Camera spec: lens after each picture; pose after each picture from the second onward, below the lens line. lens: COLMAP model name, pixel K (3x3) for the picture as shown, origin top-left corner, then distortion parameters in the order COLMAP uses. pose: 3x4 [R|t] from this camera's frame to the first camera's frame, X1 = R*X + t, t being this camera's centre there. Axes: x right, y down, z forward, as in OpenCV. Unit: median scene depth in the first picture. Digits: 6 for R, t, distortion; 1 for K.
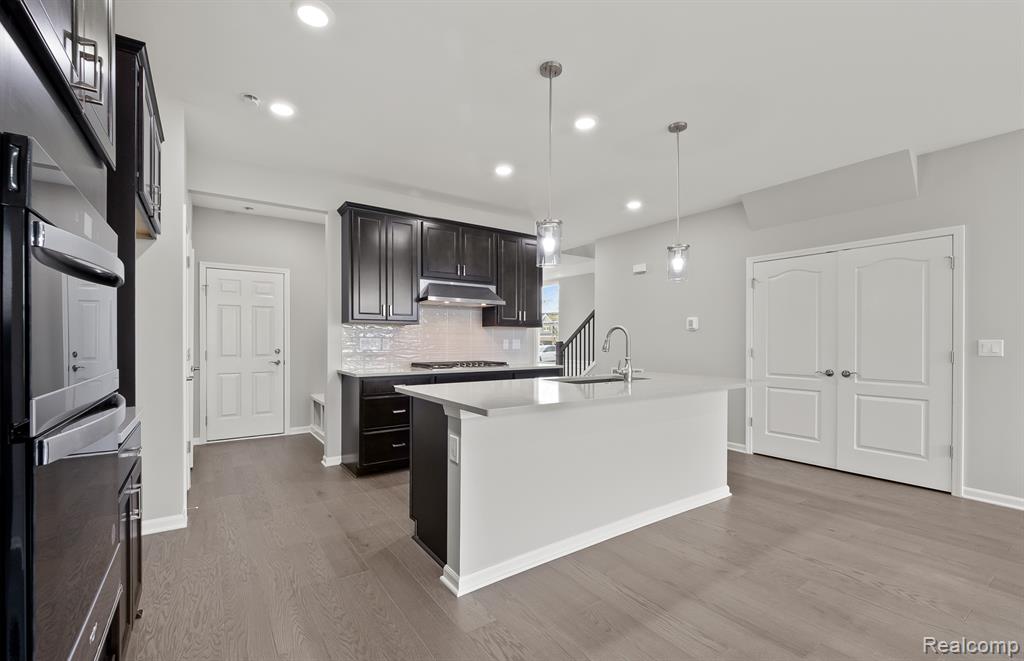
lens RADIAL K [[437.7, 0, 507.4], [0, 437.7, 343.5], [0, 0, 1]] dist [-0.002765, -0.001128]
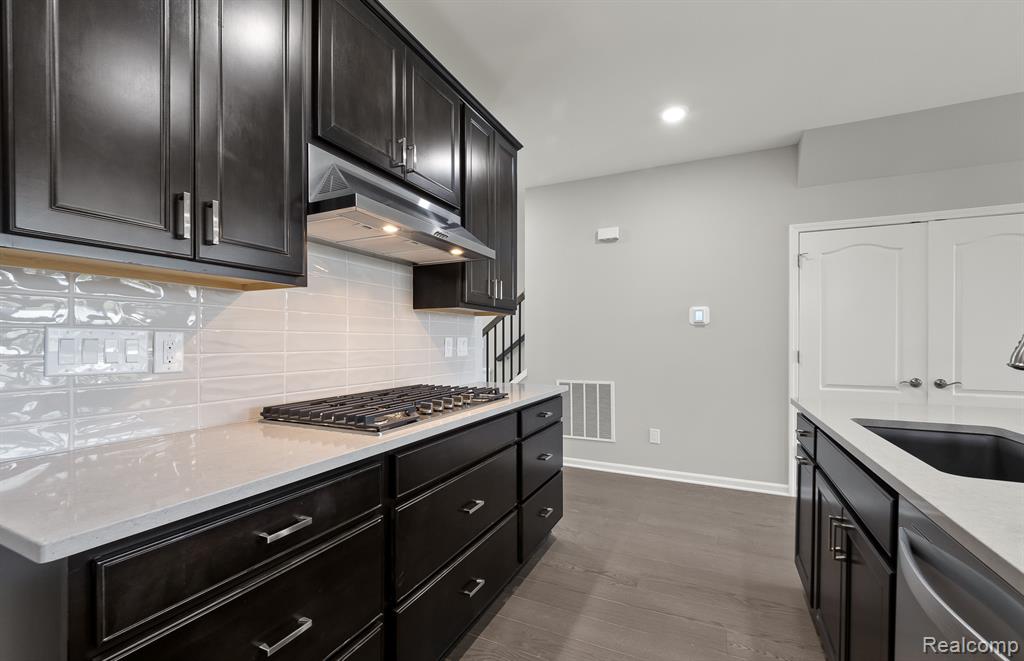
lens RADIAL K [[437.7, 0, 507.4], [0, 437.7, 343.5], [0, 0, 1]] dist [-0.002765, -0.001128]
pose [[0.868411, -0.003368, 0.495834, -0.231314], [0.003366, 0.999994, 0.000897, -0.003237], [-0.495834, 0.000890, 0.868417, 0.651509]]
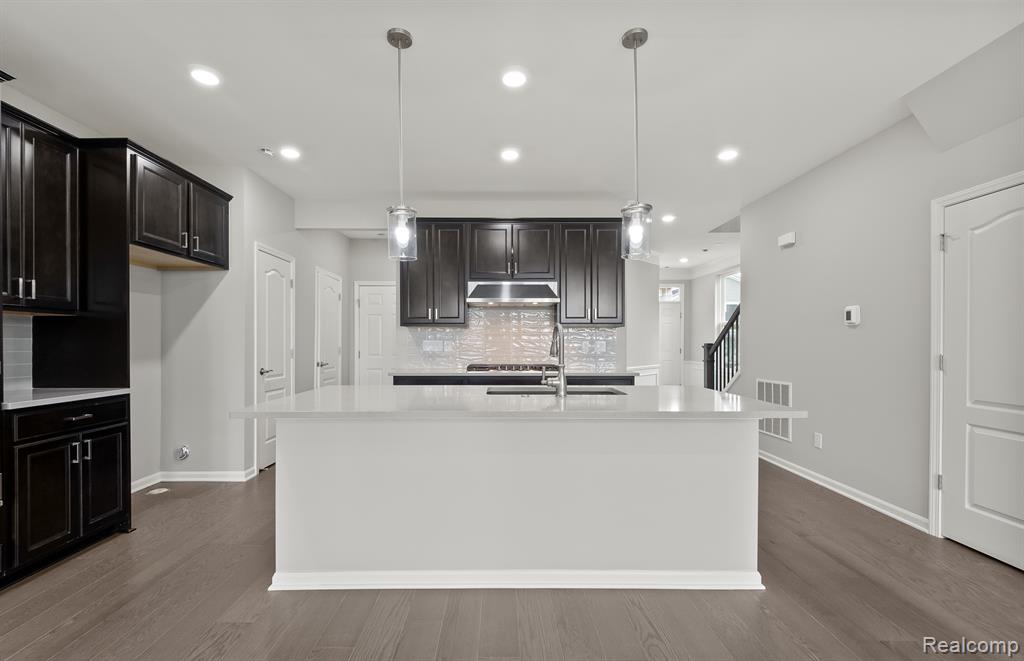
lens RADIAL K [[437.7, 0, 507.4], [0, 437.7, 343.5], [0, 0, 1]] dist [-0.002765, -0.001128]
pose [[0.828588, -0.000381, -0.559859, 0.434156], [-0.004106, 0.999969, -0.006756, 0.002081], [0.559844, 0.007897, 0.828561, 0.214612]]
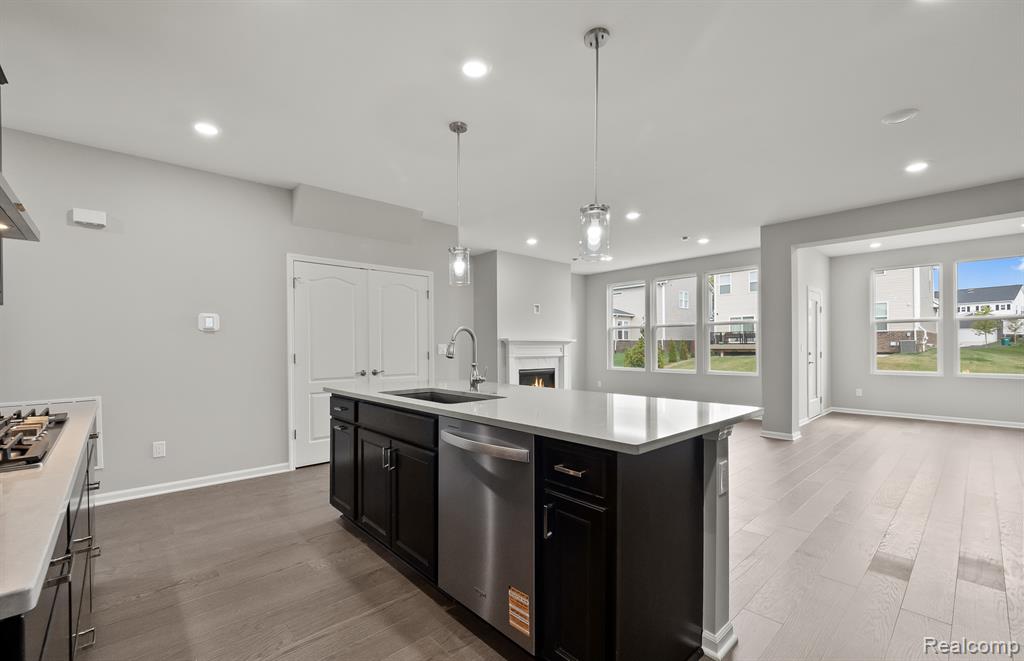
lens RADIAL K [[430.8, 0, 504.7], [0, 430.8, 342.3], [0, 0, 1]] dist [0.002257, -0.000215]
pose [[-0.131226, 0.005980, 0.991334, -0.416142], [0.010666, 0.999932, -0.004620, -0.004405], [-0.991295, 0.009967, -0.131281, 0.727876]]
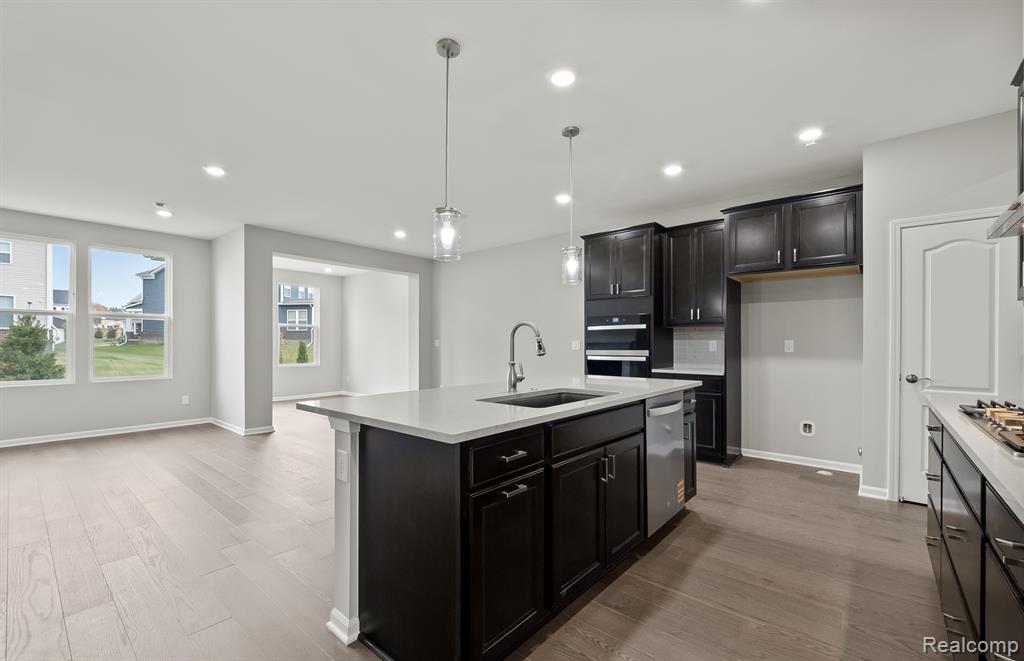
lens RADIAL K [[430.8, 0, 504.7], [0, 430.8, 342.3], [0, 0, 1]] dist [0.002257, -0.000215]
pose [[-0.969570, -0.003501, -0.244789, 0.333913], [-0.003965, 0.999991, 0.001401, -0.003383], [0.244782, 0.002329, -0.969575, 1.216581]]
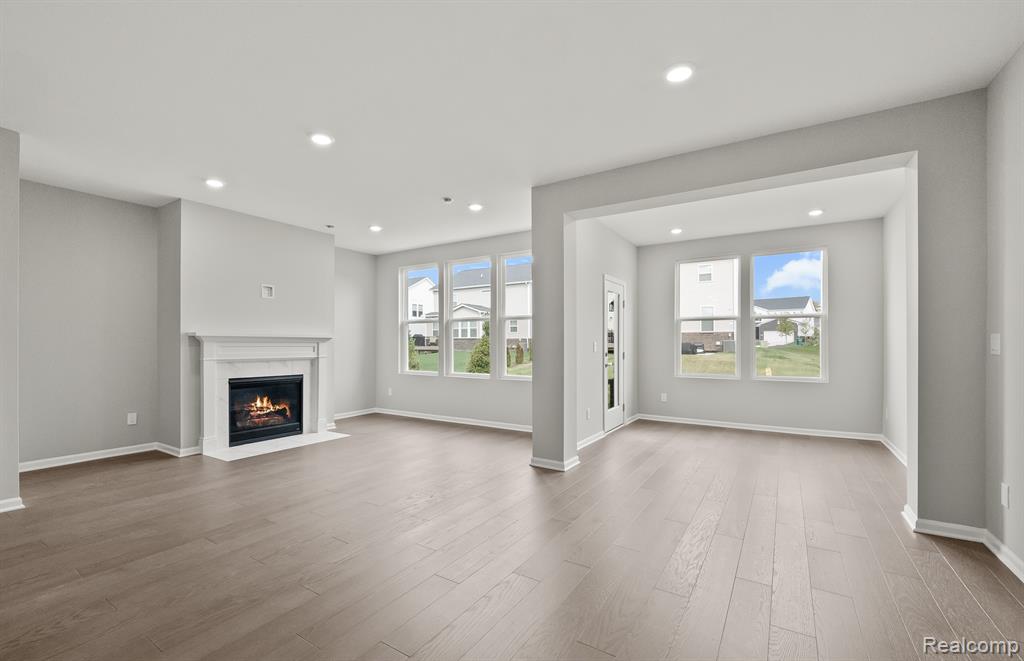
lens RADIAL K [[430.8, 0, 504.7], [0, 430.8, 342.3], [0, 0, 1]] dist [0.002257, -0.000215]
pose [[-0.379672, -0.001915, 0.925119, -0.112523], [0.003202, 0.999989, 0.003384, -0.003147], [-0.925116, 0.004247, -0.379661, 0.218238]]
